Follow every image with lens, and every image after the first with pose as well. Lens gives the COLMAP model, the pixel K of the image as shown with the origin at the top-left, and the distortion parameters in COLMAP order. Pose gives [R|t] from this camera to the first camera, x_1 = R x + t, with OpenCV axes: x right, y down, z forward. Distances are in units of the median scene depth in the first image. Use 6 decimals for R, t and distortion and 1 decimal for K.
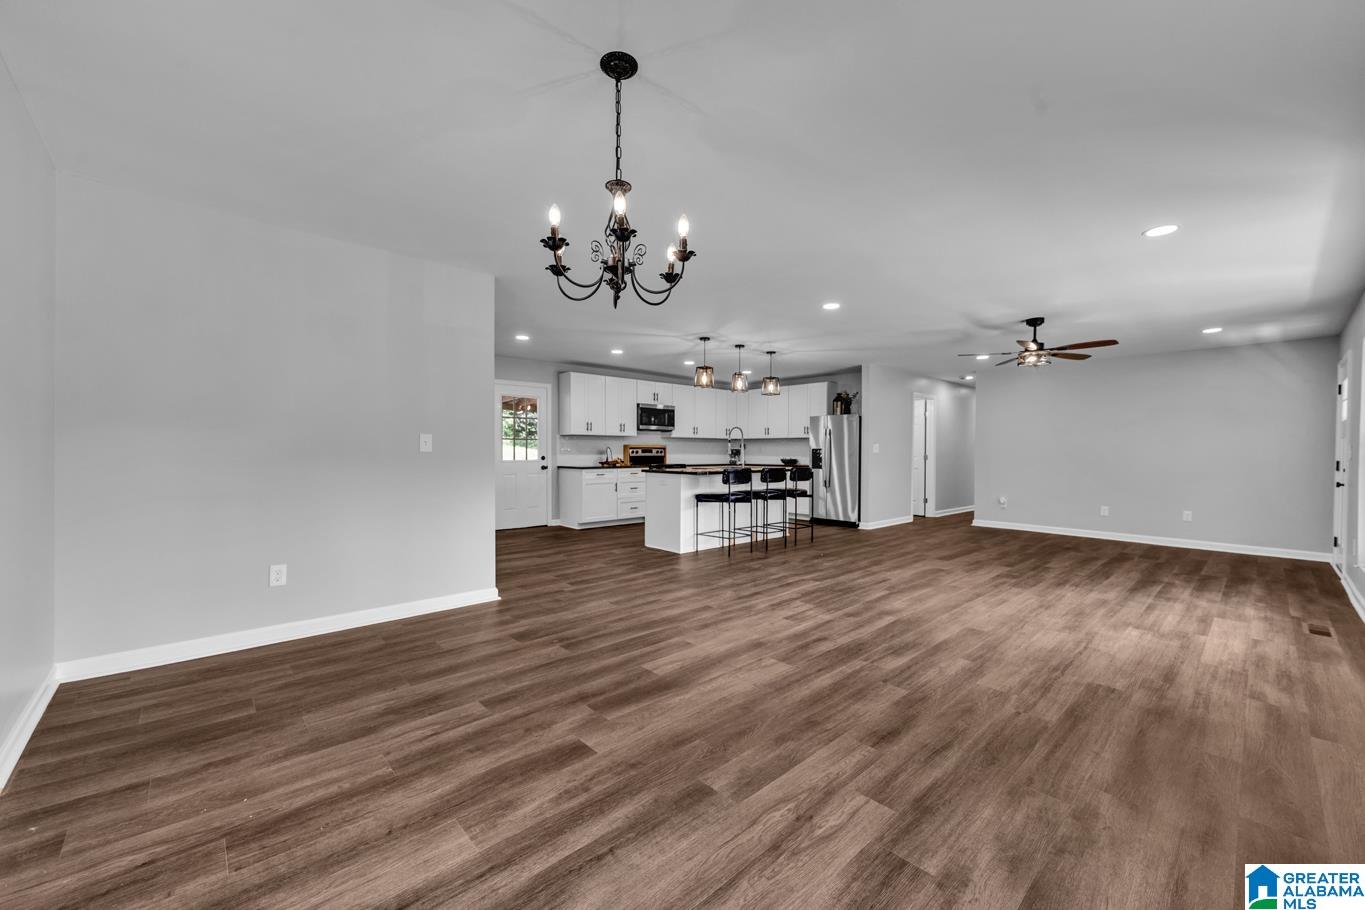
lens RADIAL K [[539.1, 0, 681.3], [0, 539.1, 460.6], [0, 0, 1]] dist [-0.001691, -0.000421]
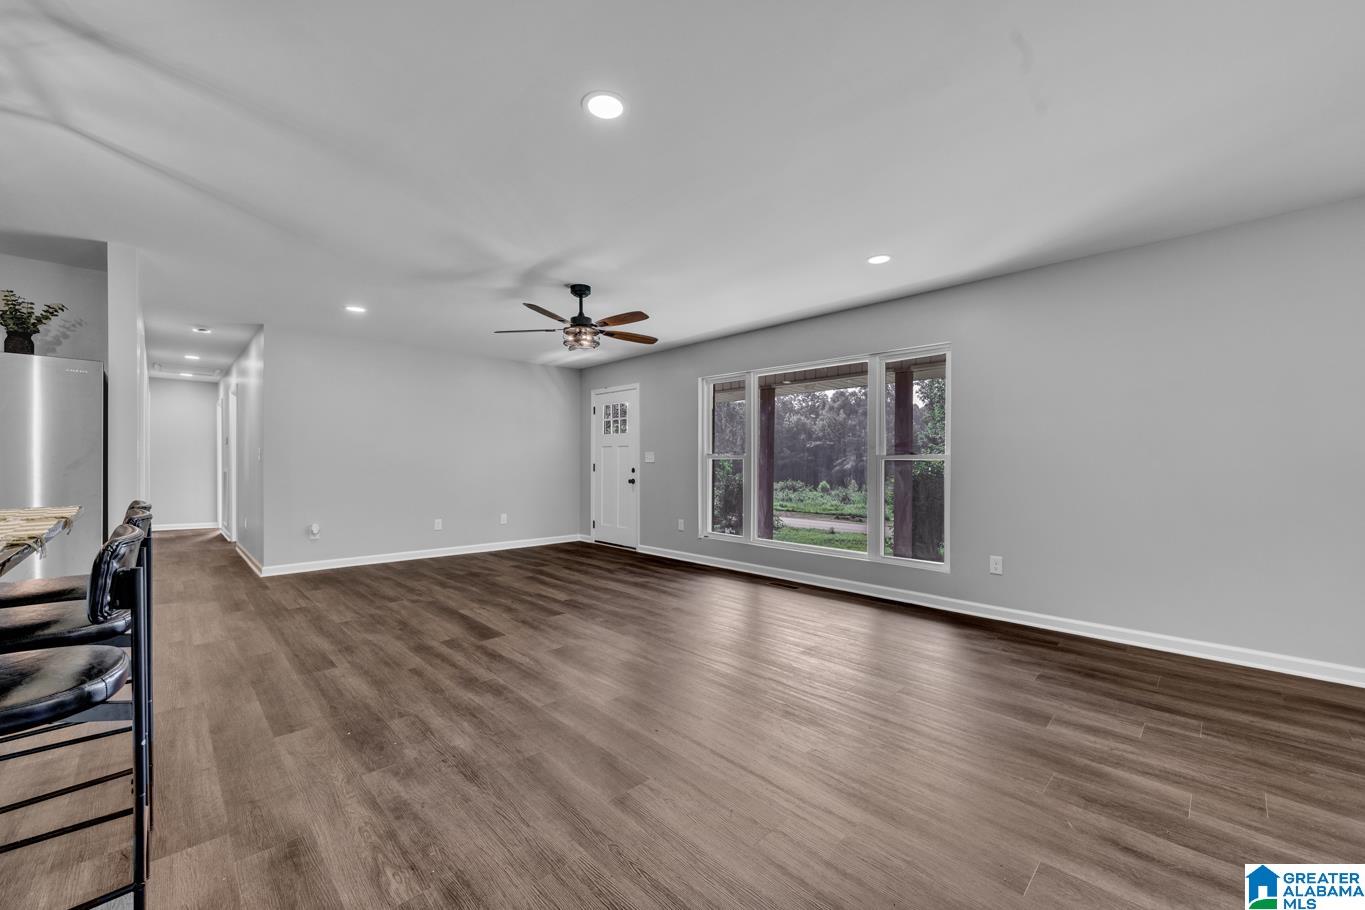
lens RADIAL K [[539.1, 0, 681.3], [0, 539.1, 460.6], [0, 0, 1]] dist [-0.001691, -0.000421]
pose [[-0.029362, -0.007692, 0.999539, -0.240093], [0.014900, 0.999856, 0.008132, -0.024413], [-0.999458, 0.015132, -0.029243, 1.670806]]
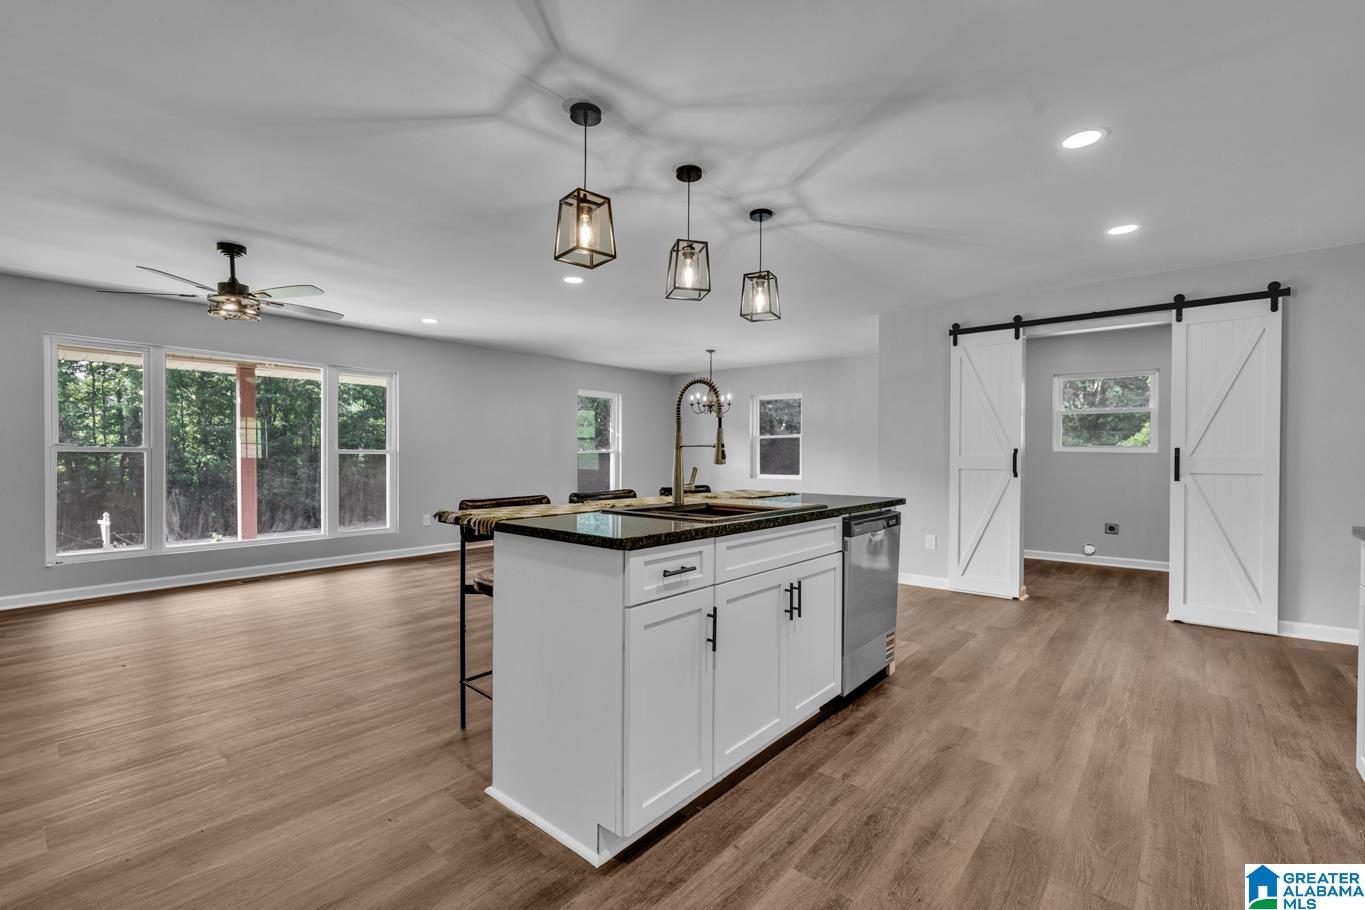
lens RADIAL K [[592.0, 0, 676.1], [0, 592.0, 458.6], [0, 0, 1]] dist [-0.008270, -0.000225]
pose [[-0.994216, -0.015663, -0.106255, 0.383163], [-0.018149, 0.999583, 0.022467, -0.056079], [0.105859, 0.024266, -0.994085, 3.359204]]
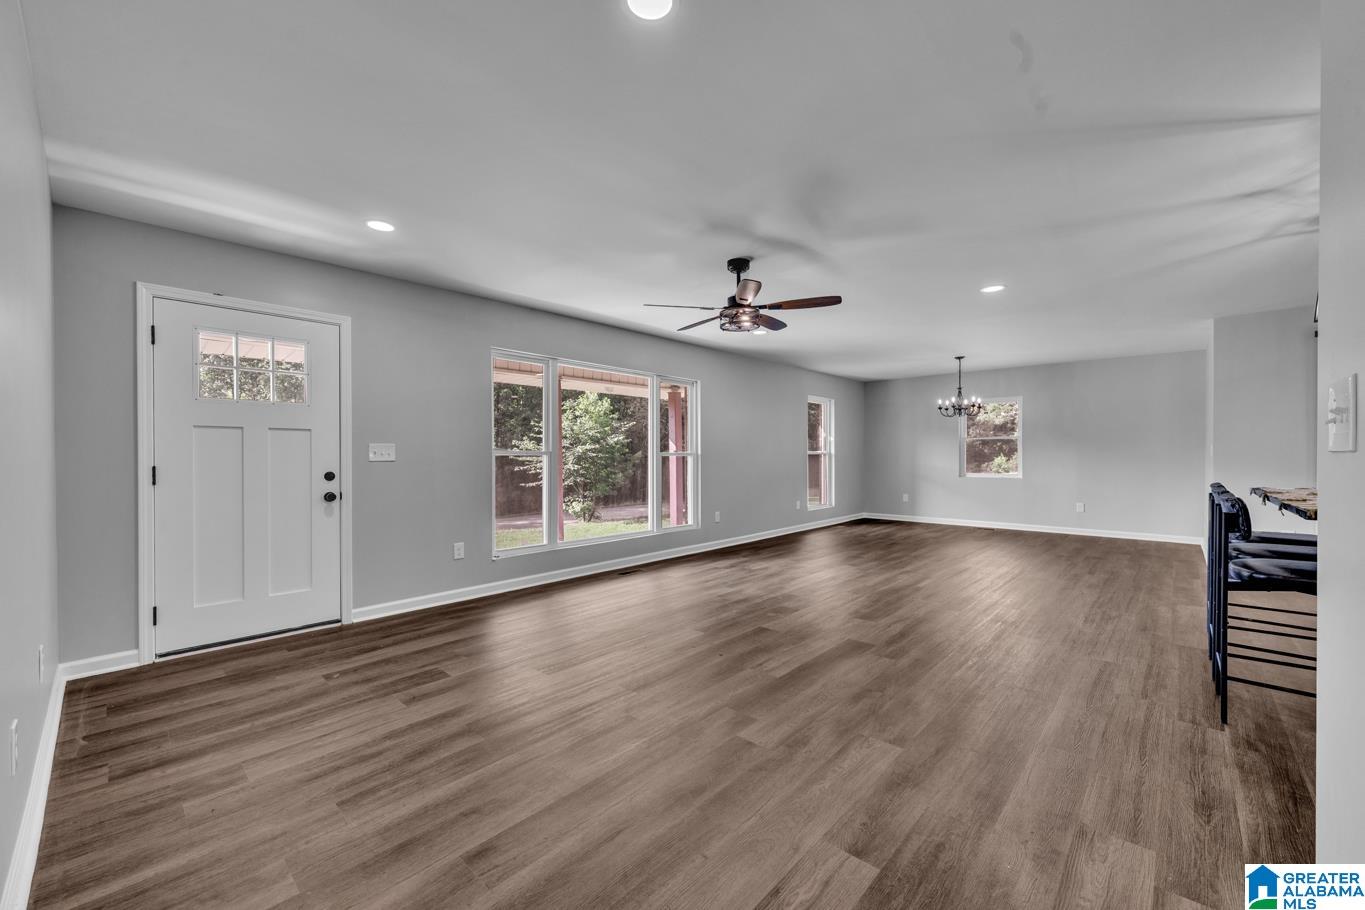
lens RADIAL K [[539.1, 0, 681.3], [0, 539.1, 460.6], [0, 0, 1]] dist [-0.001691, -0.000421]
pose [[-0.996717, -0.004814, -0.080820, 1.501777], [-0.006709, 0.999708, 0.023198, -0.037962], [0.080684, 0.023664, -0.996459, 3.214254]]
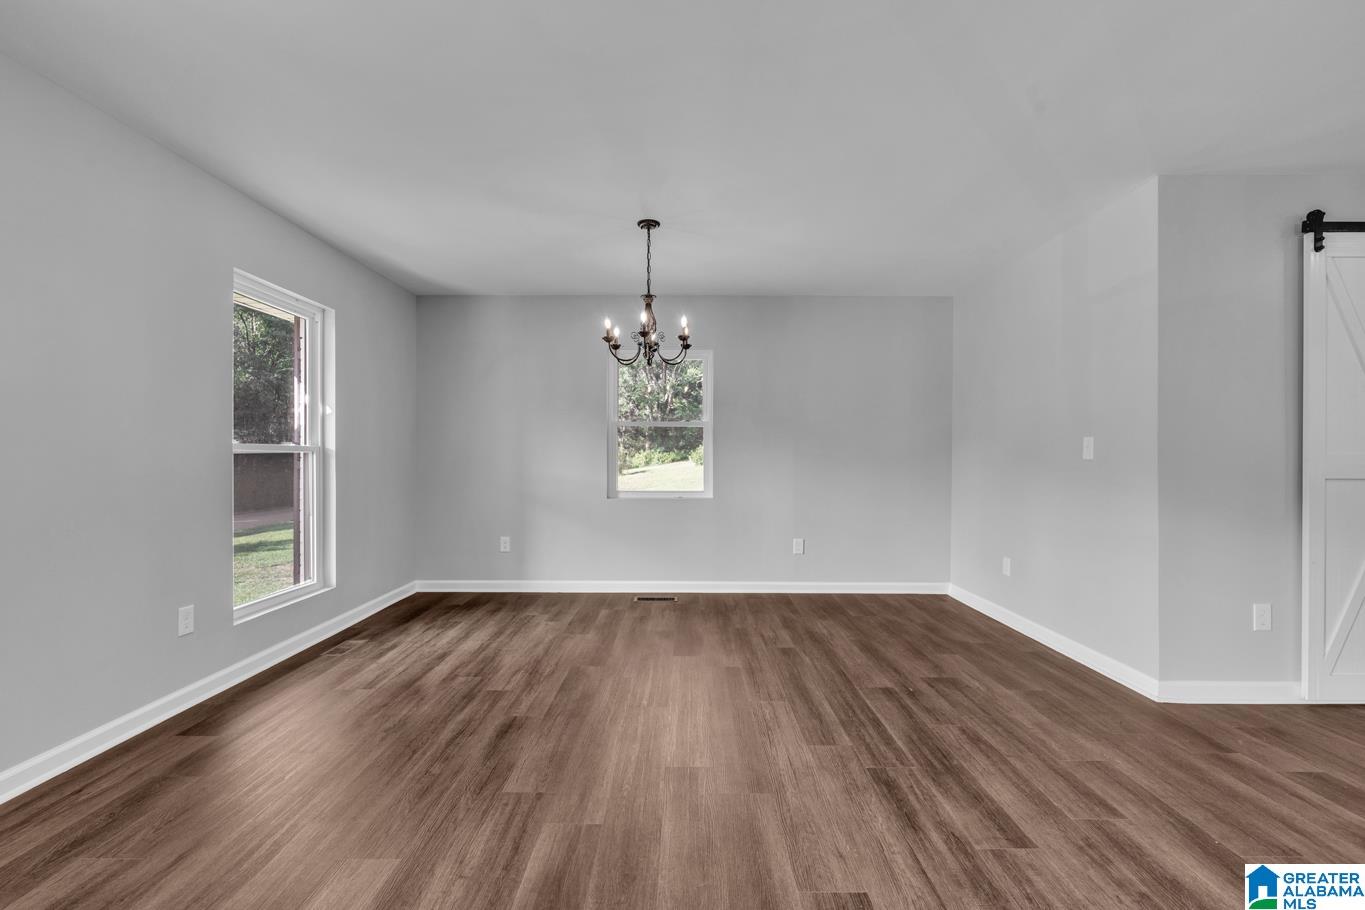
lens RADIAL K [[592.0, 0, 676.1], [0, 592.0, 458.6], [0, 0, 1]] dist [-0.008270, -0.000225]
pose [[-0.687246, -0.006224, -0.726398, 0.780687], [-0.018141, 0.999798, 0.008596, -0.019993], [0.726198, 0.019085, -0.687220, 1.586512]]
